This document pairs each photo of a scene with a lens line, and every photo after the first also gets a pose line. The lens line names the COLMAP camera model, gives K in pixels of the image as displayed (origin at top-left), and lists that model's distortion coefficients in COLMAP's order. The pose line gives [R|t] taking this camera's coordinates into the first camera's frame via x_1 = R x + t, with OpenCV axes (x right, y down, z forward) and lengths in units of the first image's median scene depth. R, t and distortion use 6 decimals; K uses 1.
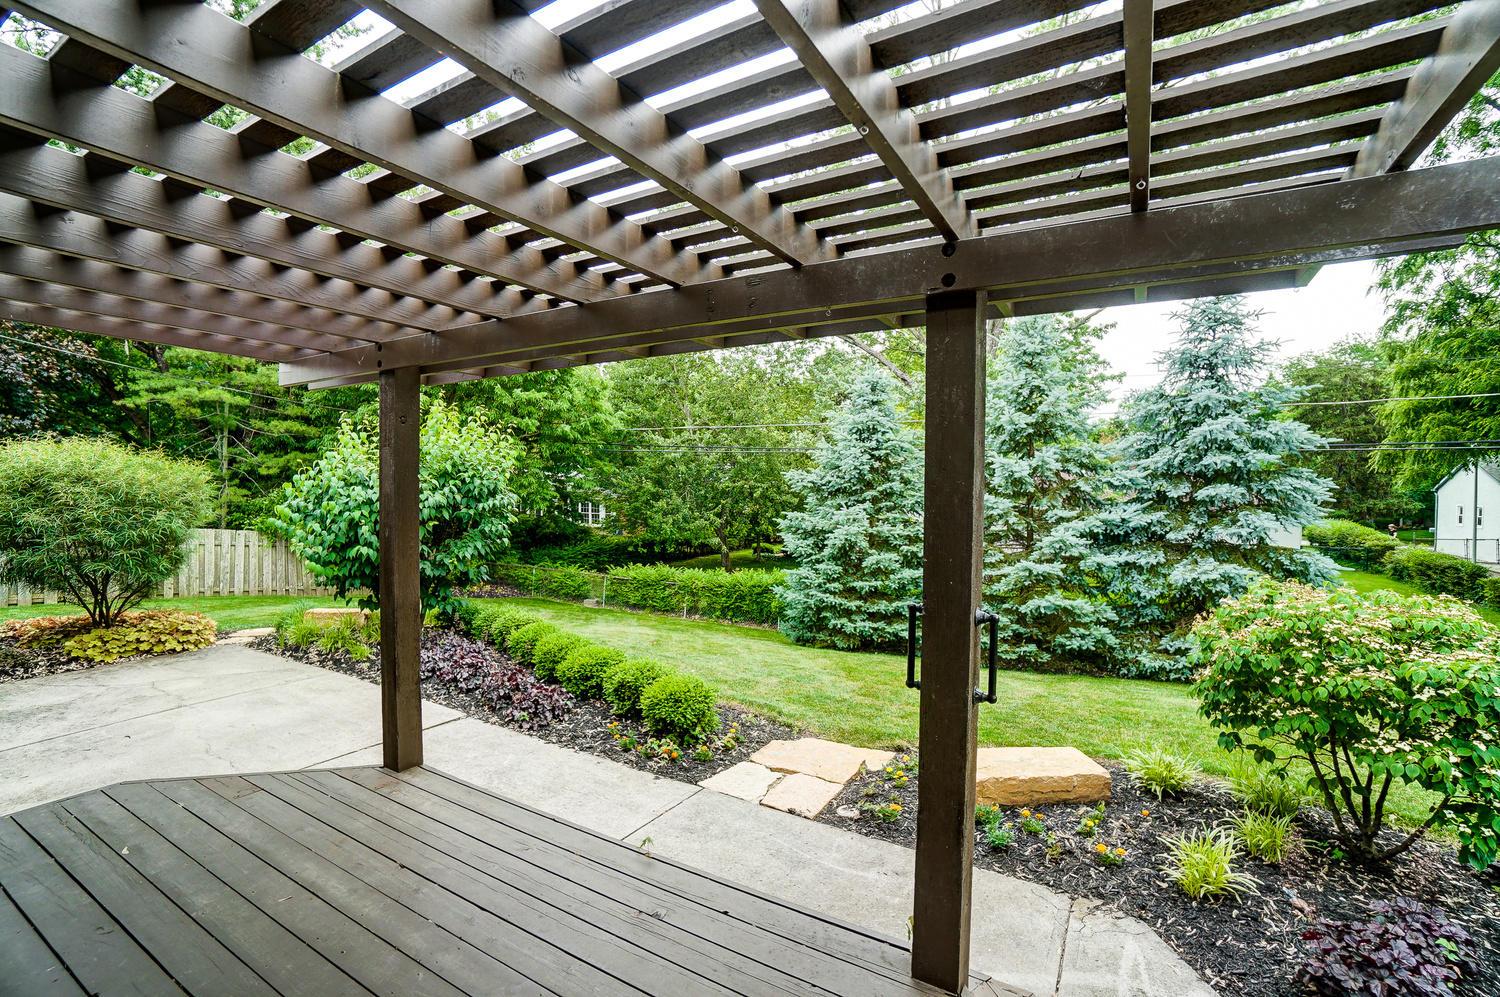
lens RADIAL K [[661.6, 0, 750.0], [0, 661.6, 498.5], [0, 0, 1]] dist [-0.046847, -0.000022]
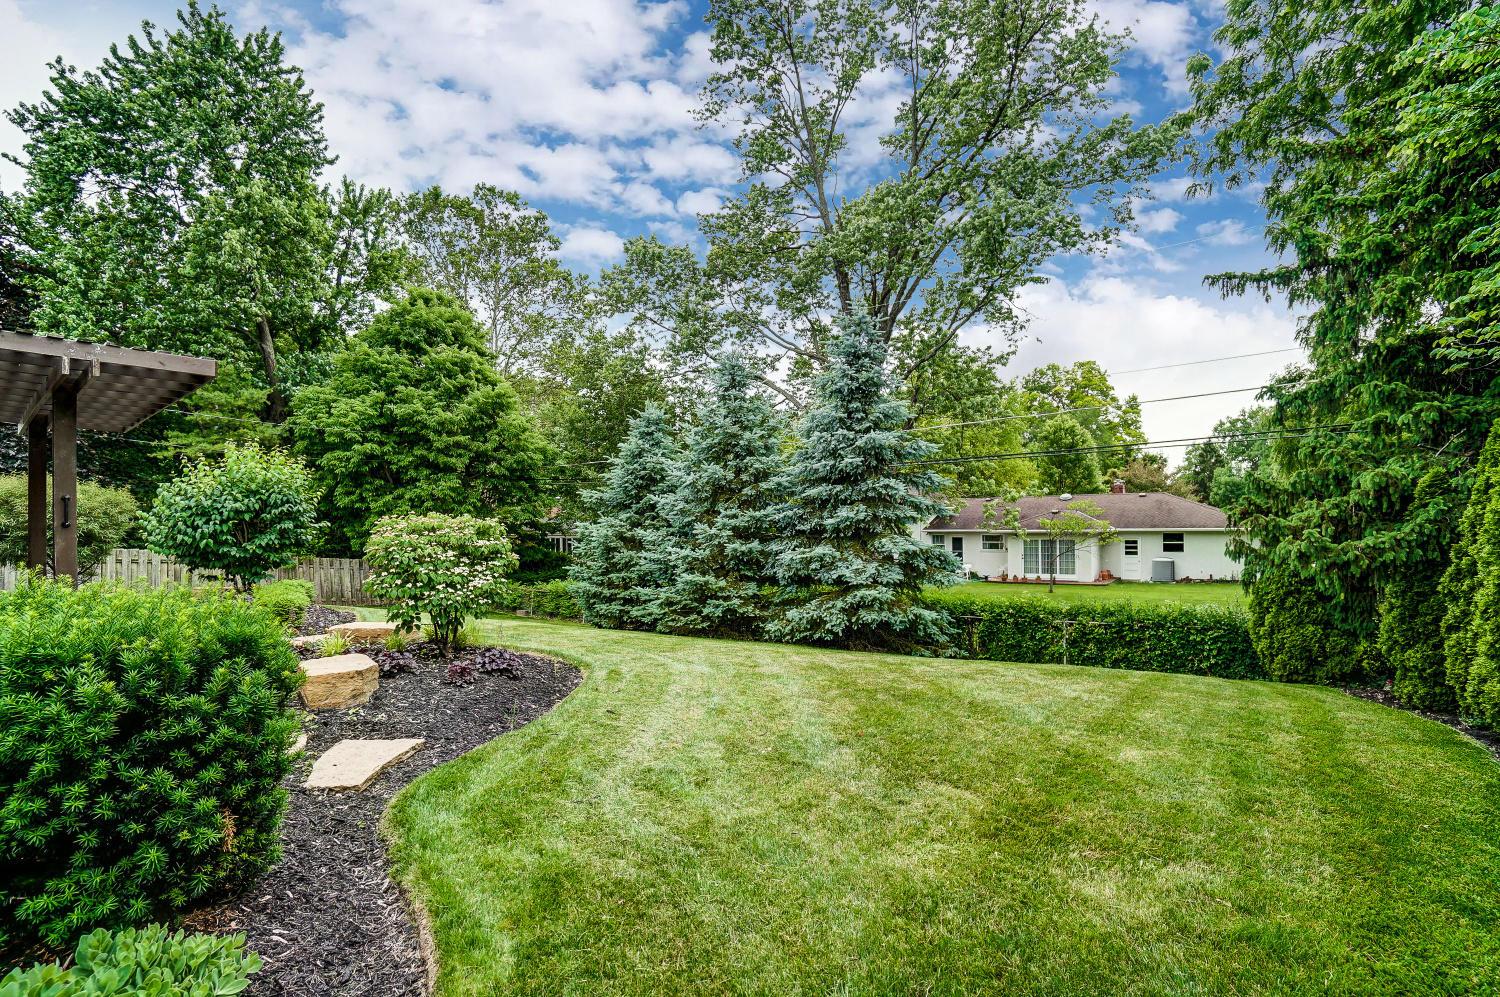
lens RADIAL K [[661.6, 0, 750.0], [0, 661.6, 498.5], [0, 0, 1]] dist [-0.046847, -0.000022]
pose [[0.991888, -0.027408, -0.124123, 0.565656], [0.020042, 0.997984, -0.060210, 0.060339], [0.125523, 0.057234, 0.990438, -0.222825]]
